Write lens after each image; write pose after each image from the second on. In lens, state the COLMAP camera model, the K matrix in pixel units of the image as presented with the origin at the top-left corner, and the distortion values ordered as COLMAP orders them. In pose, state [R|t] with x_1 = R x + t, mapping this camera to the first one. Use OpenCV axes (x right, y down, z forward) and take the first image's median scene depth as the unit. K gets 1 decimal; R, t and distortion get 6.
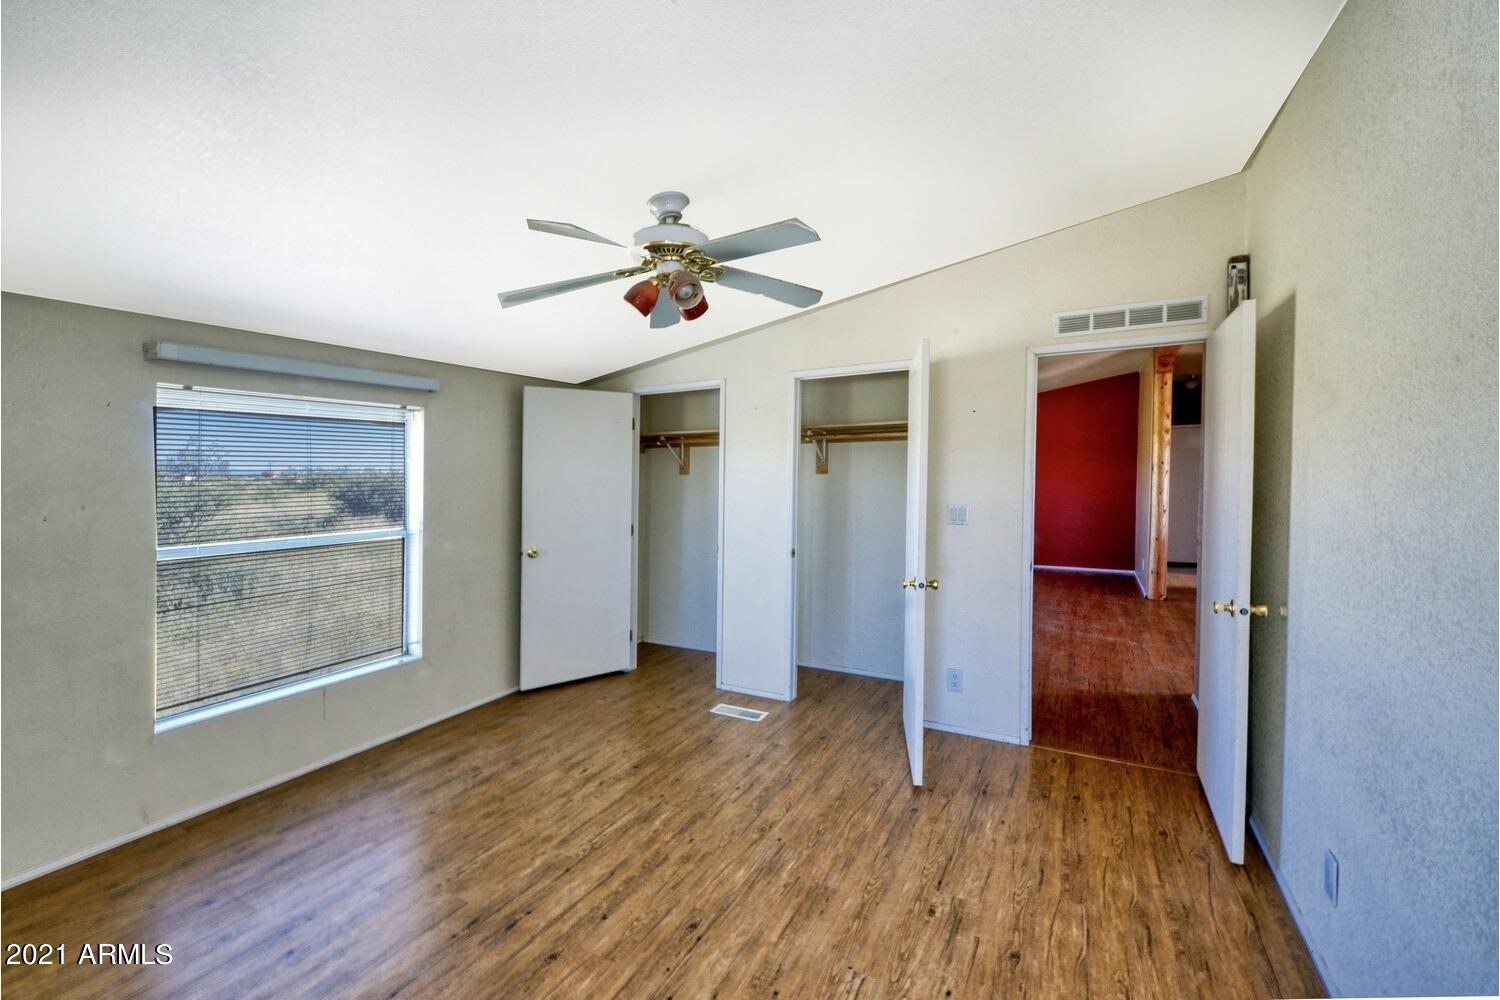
lens RADIAL K [[602.3, 0, 757.8], [0, 602.3, 472.3], [0, 0, 1]] dist [-0.000949, -0.000306]
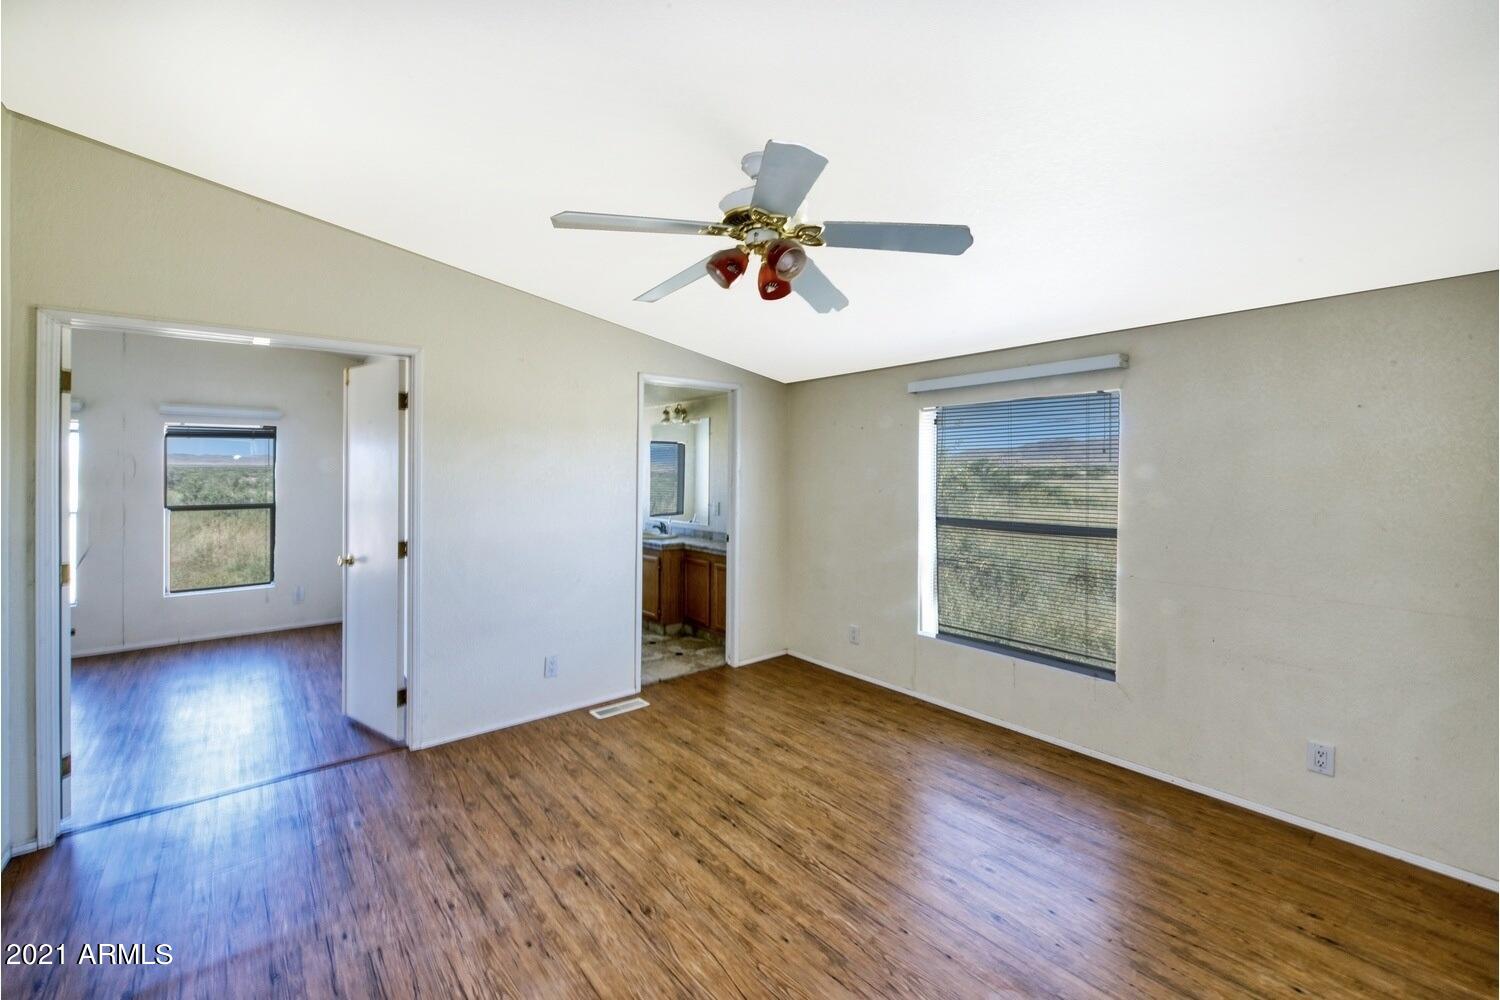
lens RADIAL K [[602.3, 0, 757.8], [0, 602.3, 472.3], [0, 0, 1]] dist [-0.000949, -0.000306]
pose [[-0.360153, 0.014421, -0.932782, 0.716358], [0.007849, 0.999892, 0.012428, -0.010987], [0.932860, -0.002846, -0.360227, 1.428444]]
